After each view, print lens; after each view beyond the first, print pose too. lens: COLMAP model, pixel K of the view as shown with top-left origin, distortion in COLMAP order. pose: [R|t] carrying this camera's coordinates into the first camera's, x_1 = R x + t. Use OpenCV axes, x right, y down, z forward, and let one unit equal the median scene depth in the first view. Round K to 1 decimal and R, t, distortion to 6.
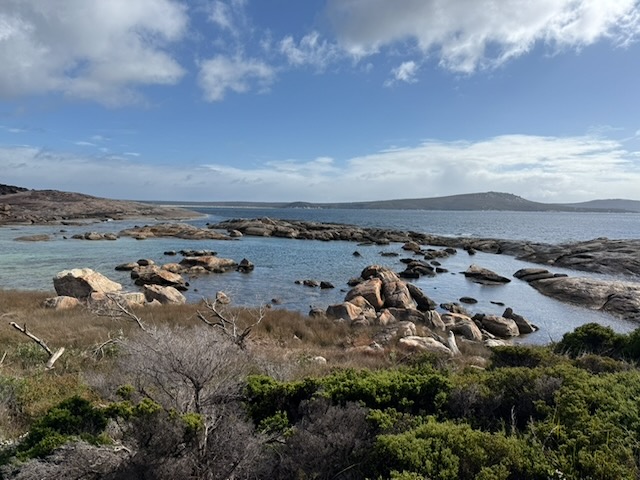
lens RADIAL K [[442.4, 0, 321.2], [0, 442.4, 243.0], [0, 0, 1]] dist [0.073429, -0.093258]
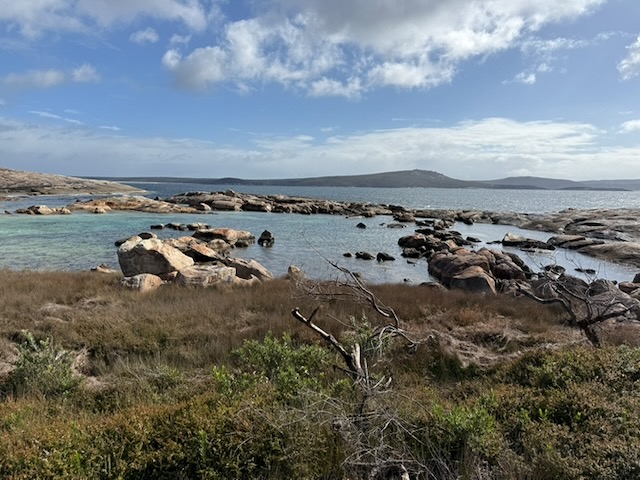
lens RADIAL K [[442.4, 0, 318.8], [0, 442.4, 240.2], [0, 0, 1]] dist [0.073429, -0.093258]
pose [[0.988191, -0.017638, 0.152208, -0.157210], [0.010808, 0.998902, 0.045586, 0.011966], [-0.152845, -0.043403, 0.987297, 0.084722]]
